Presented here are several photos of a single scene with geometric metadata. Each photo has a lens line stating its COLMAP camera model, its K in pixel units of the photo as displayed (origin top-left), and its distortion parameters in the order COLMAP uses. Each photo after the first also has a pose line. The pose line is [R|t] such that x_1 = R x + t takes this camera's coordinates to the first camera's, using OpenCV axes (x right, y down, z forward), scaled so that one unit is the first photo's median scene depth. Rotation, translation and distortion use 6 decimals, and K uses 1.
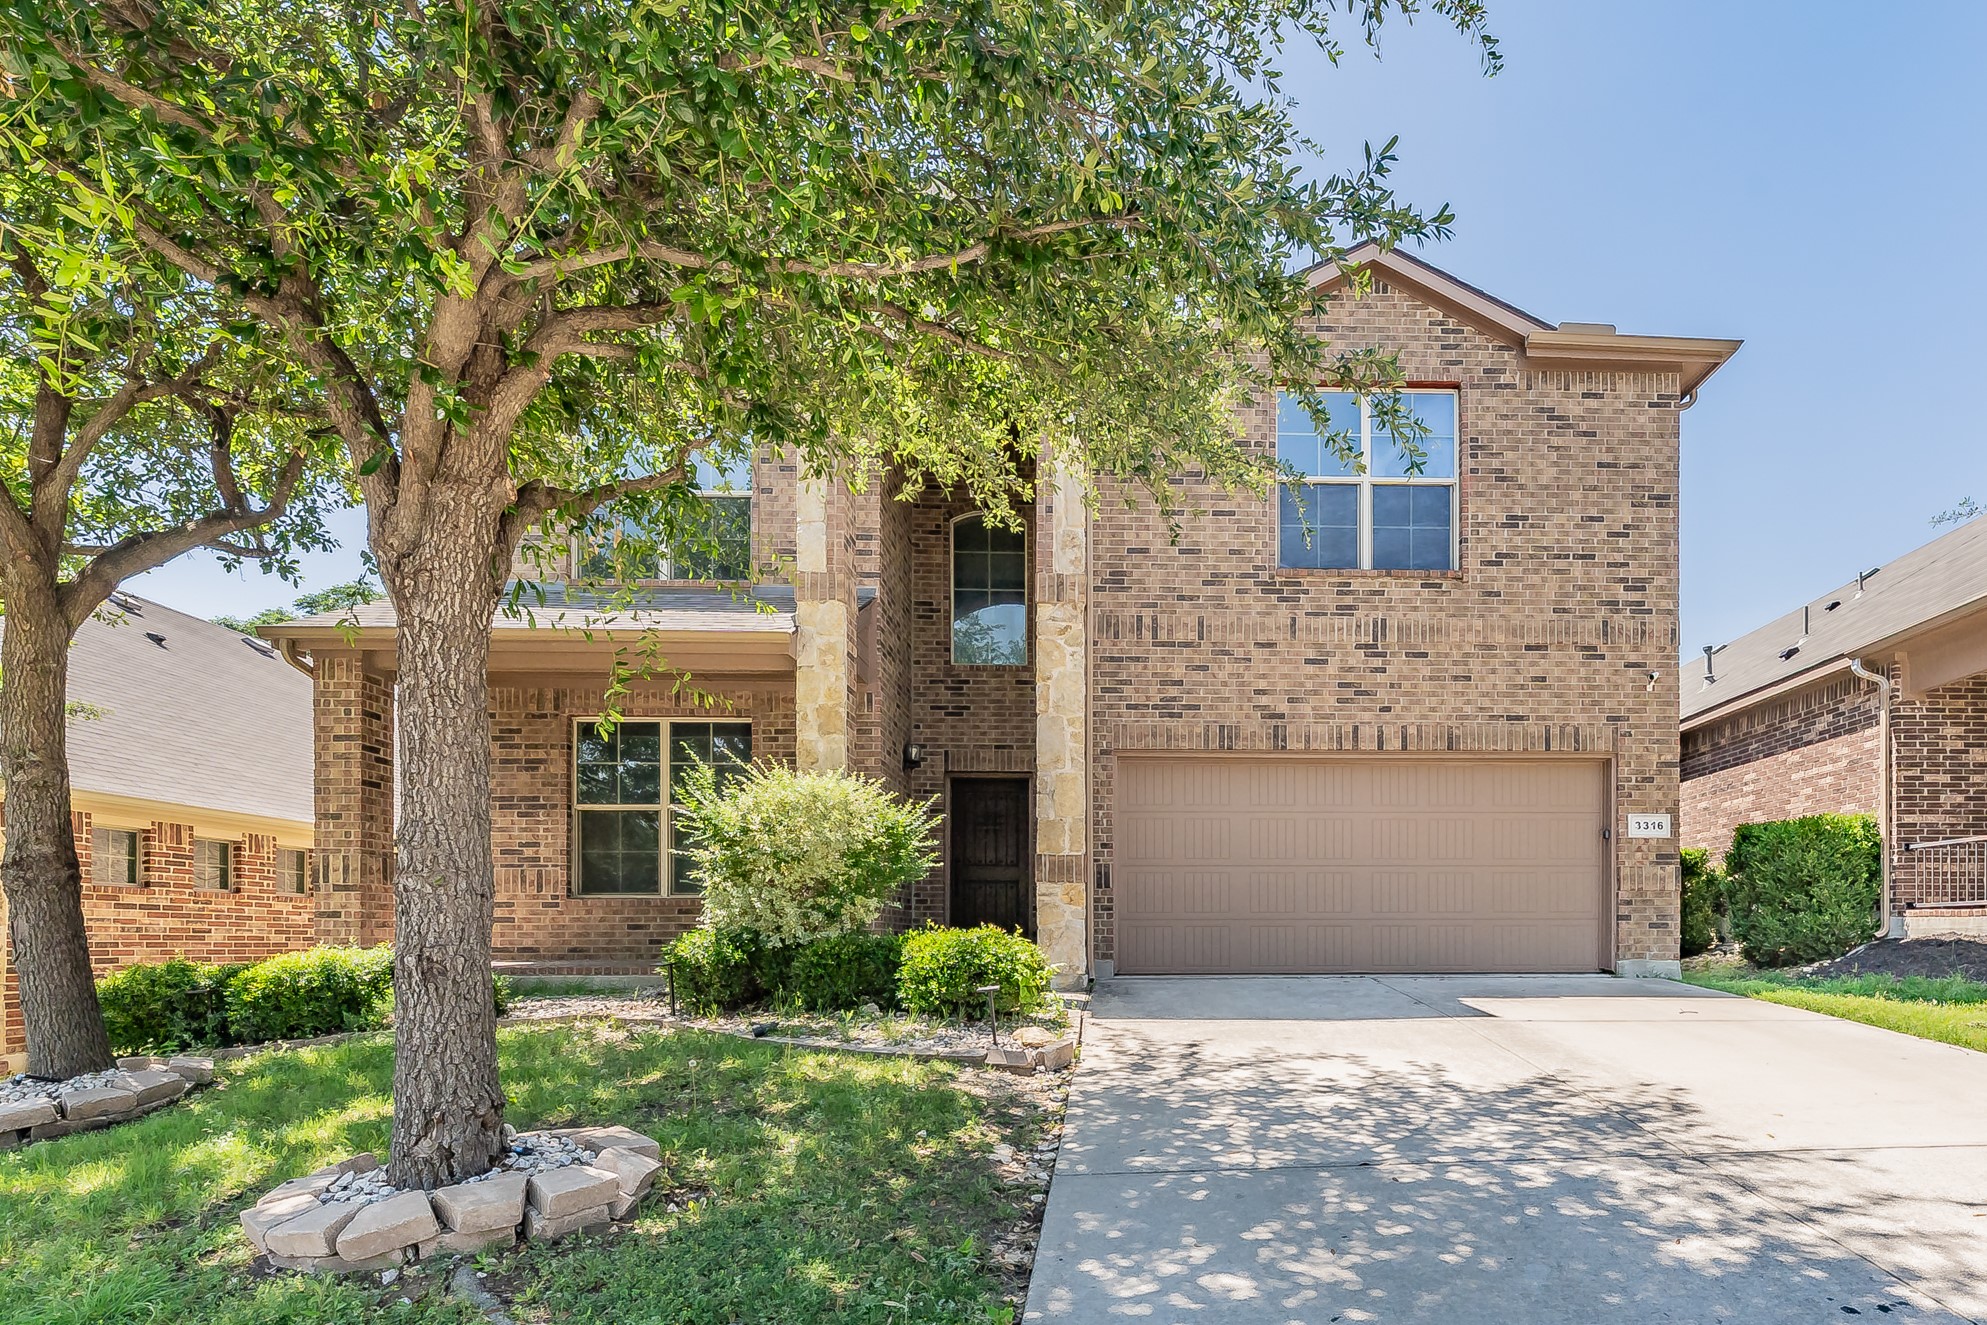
lens RADIAL K [[670.4, 0, 1049.2], [0, 670.4, 668.8], [0, 0, 1]] dist [-0.000214, -0.000102]
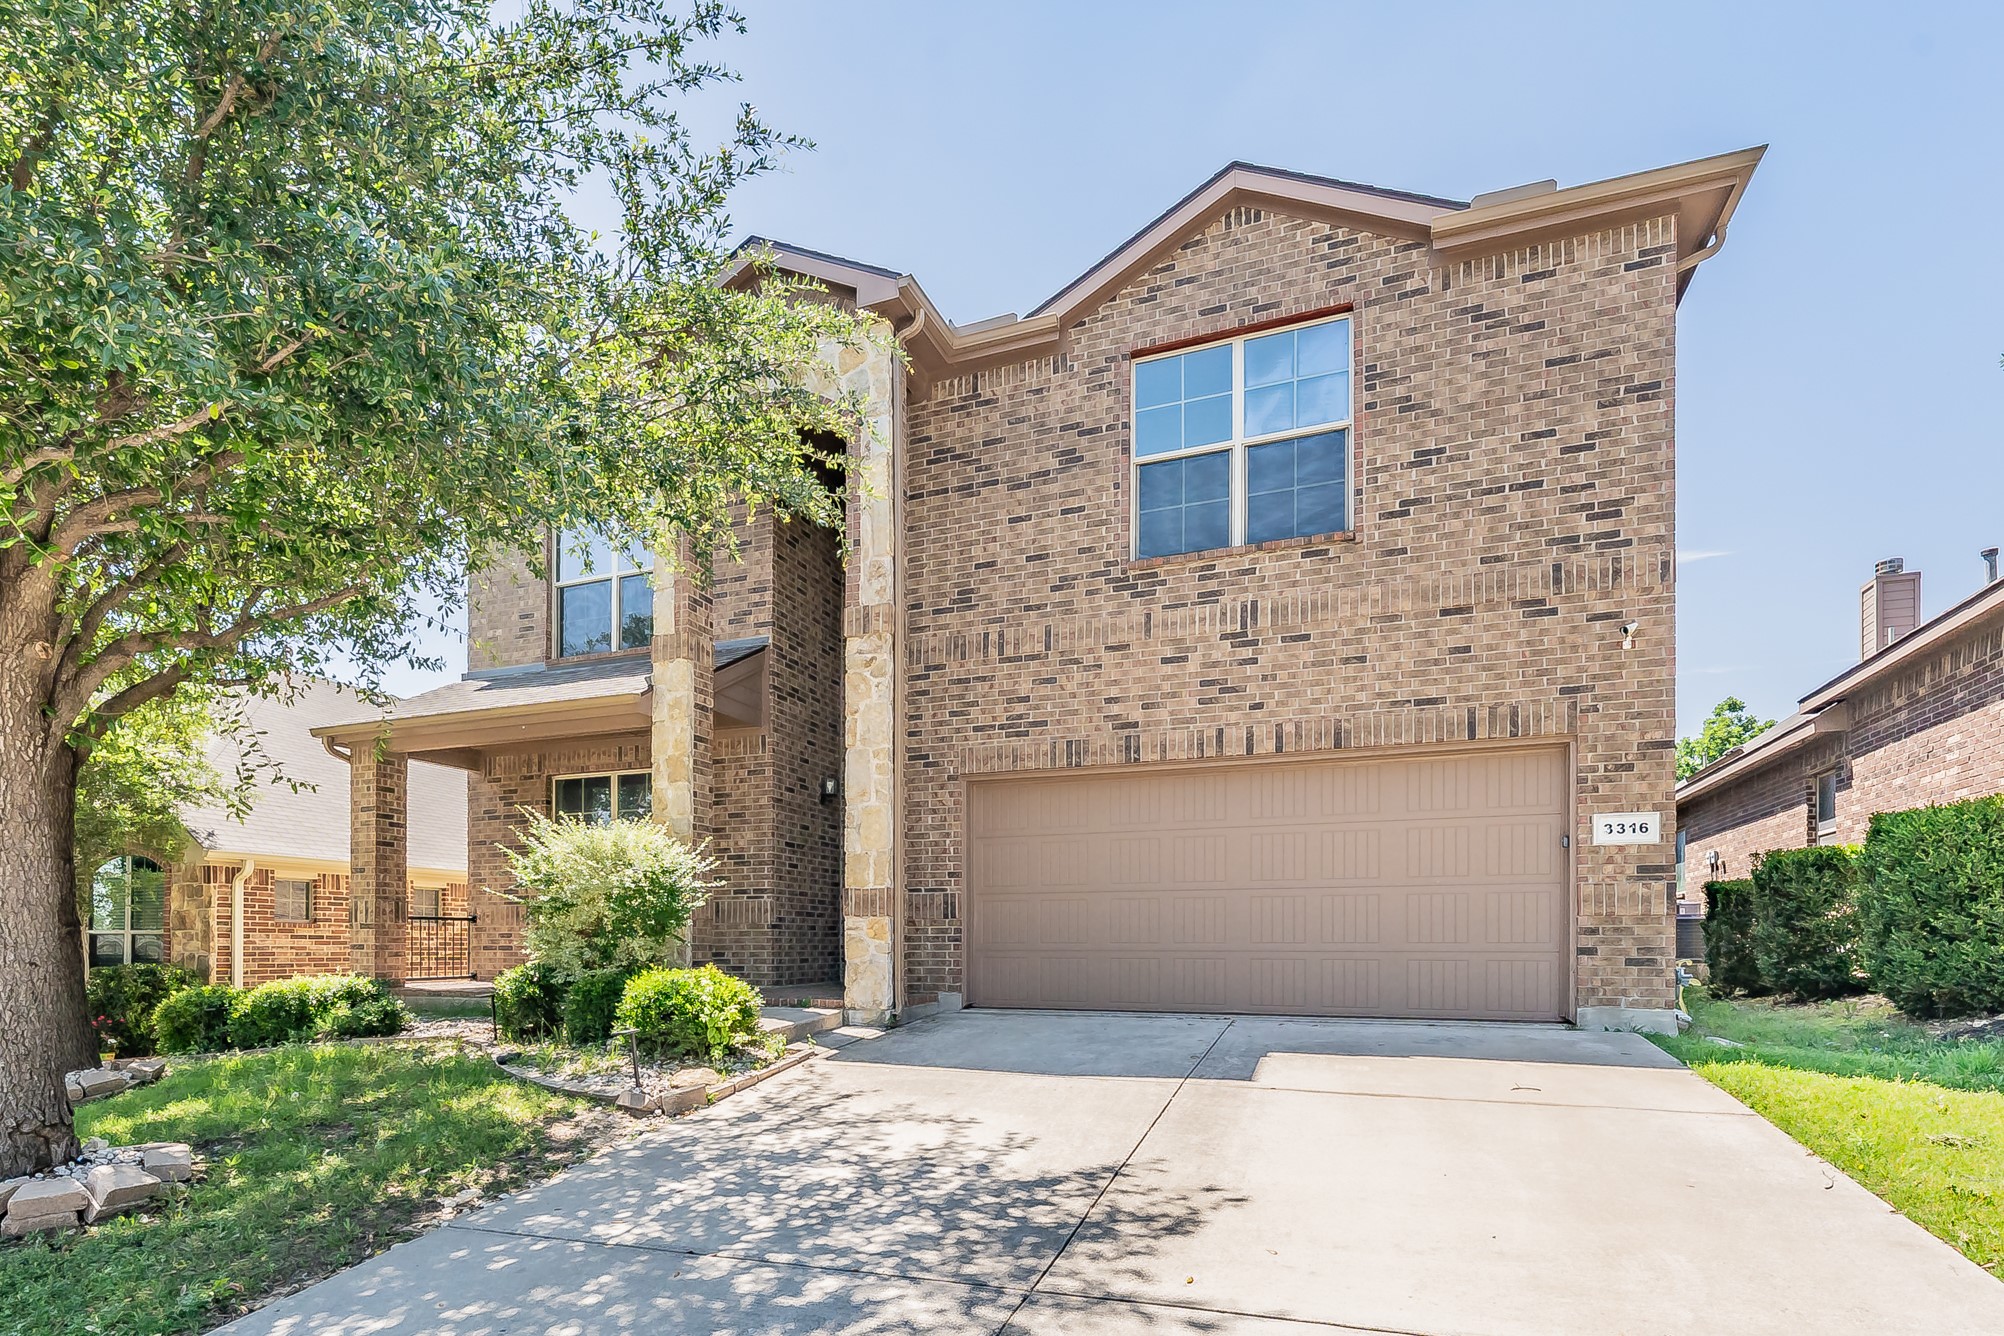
lens RADIAL K [[676.2, 0, 1058.1], [0, 676.2, 674.3], [0, 0, 1]] dist [-0.000214, -0.000102]
pose [[0.956320, -0.105981, -0.272433, 0.488922], [0.106726, 0.994214, -0.012127, 0.002748], [0.272142, -0.017478, 0.962098, 0.094116]]
